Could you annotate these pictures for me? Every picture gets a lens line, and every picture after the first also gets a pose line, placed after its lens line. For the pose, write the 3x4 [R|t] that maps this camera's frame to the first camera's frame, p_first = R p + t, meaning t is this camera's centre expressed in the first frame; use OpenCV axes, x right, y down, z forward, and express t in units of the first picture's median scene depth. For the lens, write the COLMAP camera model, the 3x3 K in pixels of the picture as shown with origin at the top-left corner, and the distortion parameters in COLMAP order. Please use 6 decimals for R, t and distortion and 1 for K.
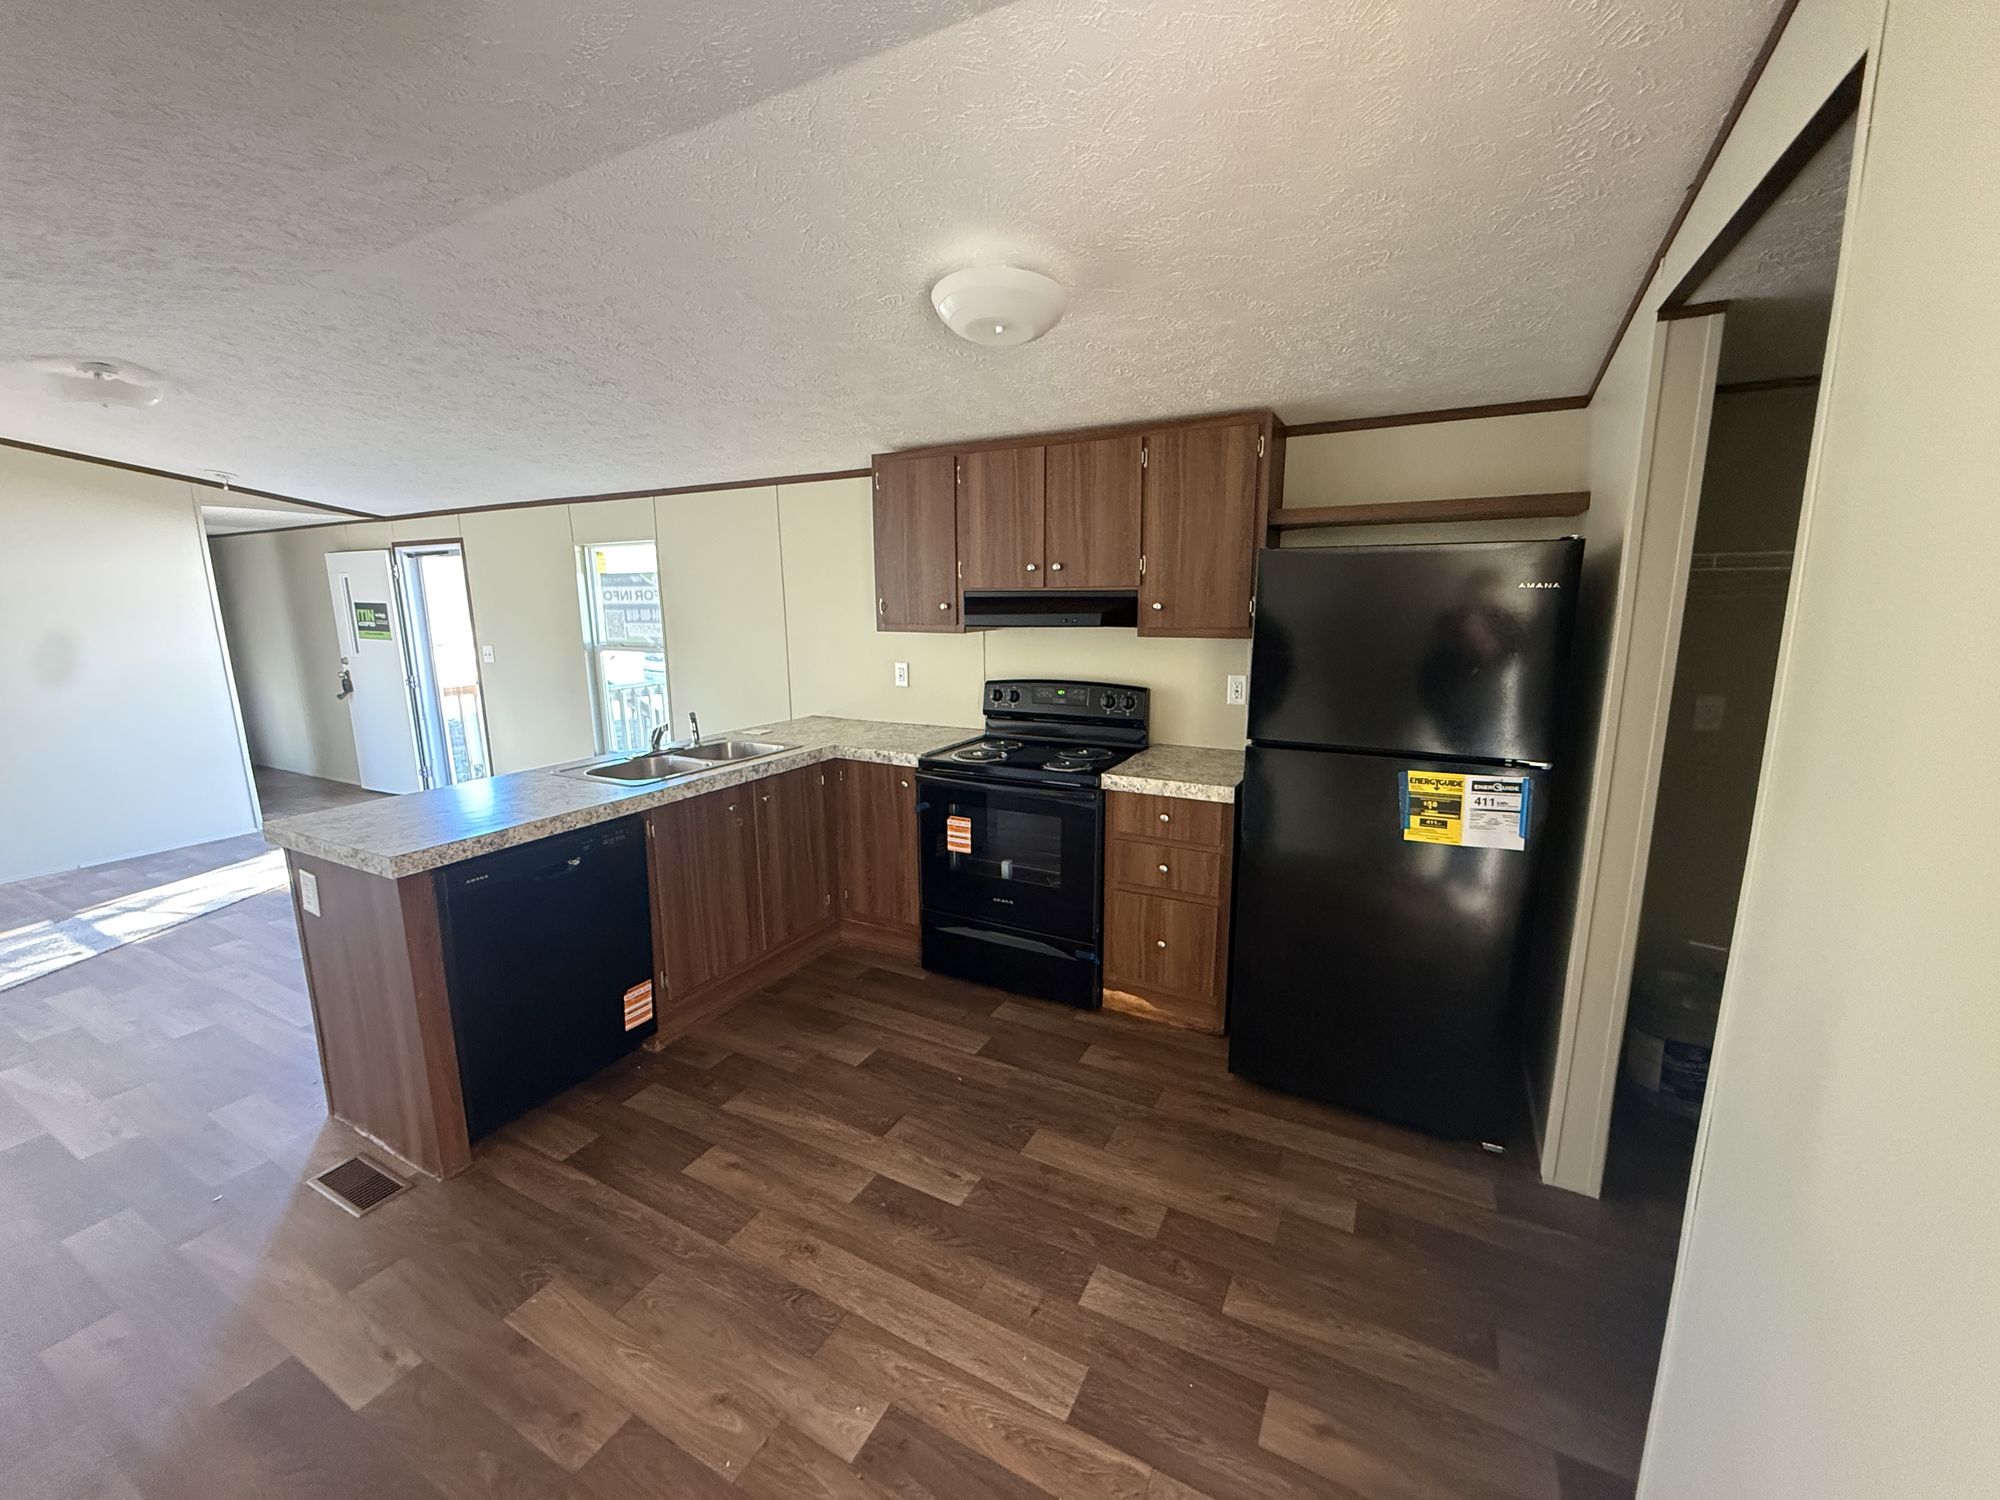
lens RADIAL K [[793.8, 0, 1000.0], [0, 793.8, 750.0], [0, 0, 1]] dist [0.008854, -0.000240]
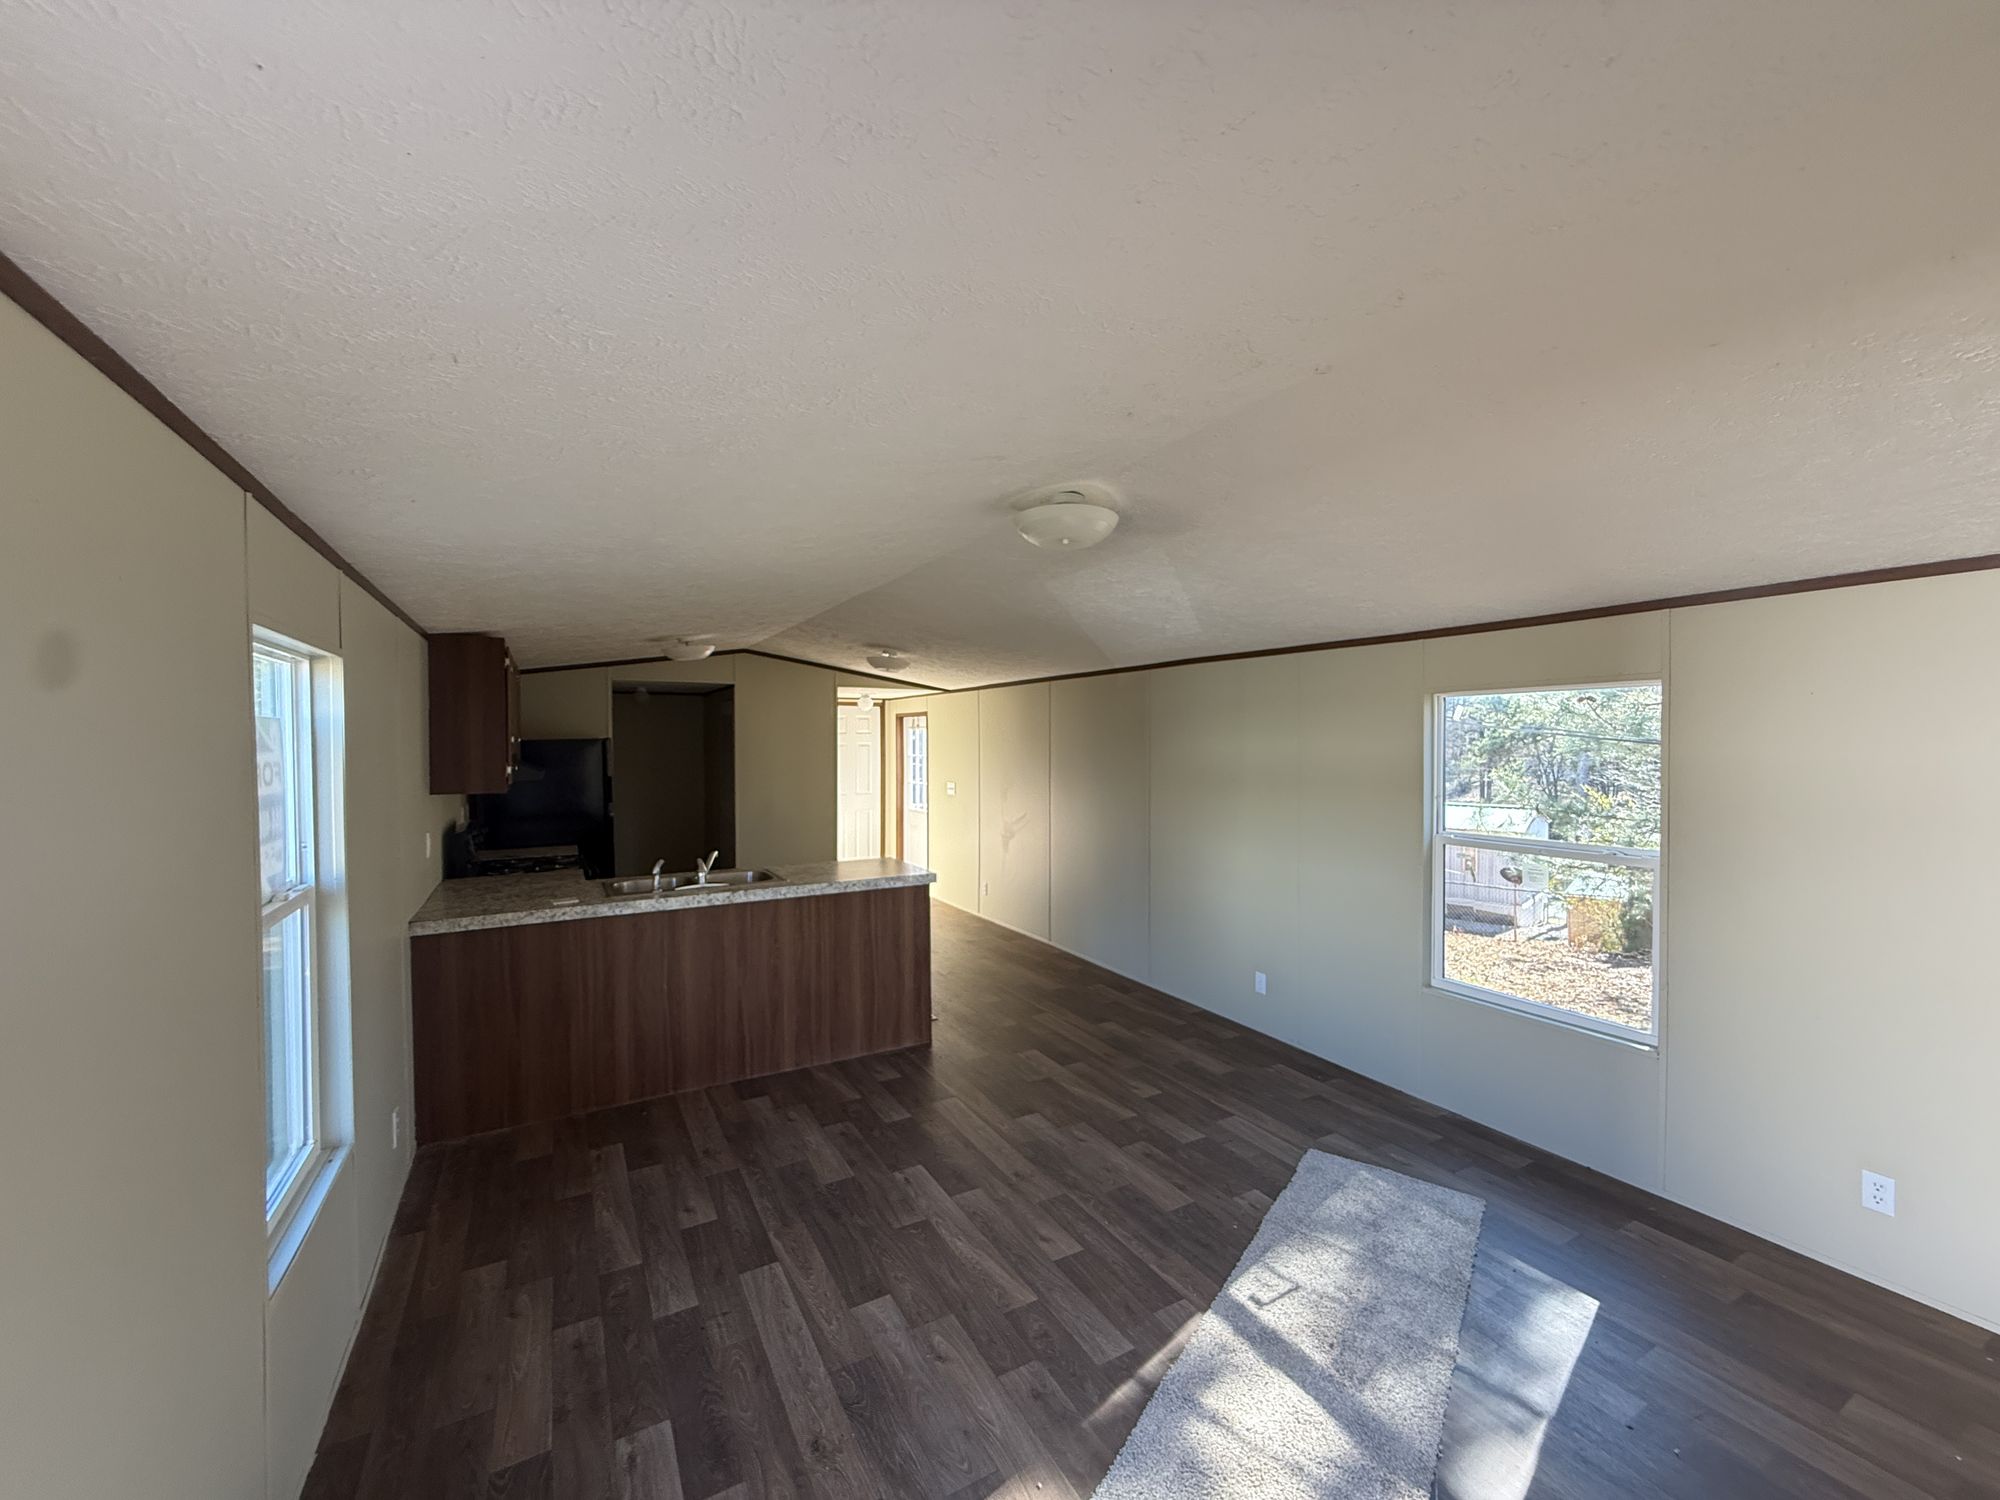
lens RADIAL K [[793.8, 0, 1000.0], [0, 793.8, 750.0], [0, 0, 1]] dist [0.008854, -0.000240]
pose [[-0.842570, 0.012973, 0.538431, -1.049682], [0.116079, 0.980589, 0.158022, -0.352124], [-0.525929, 0.195645, -0.827721, 1.667885]]
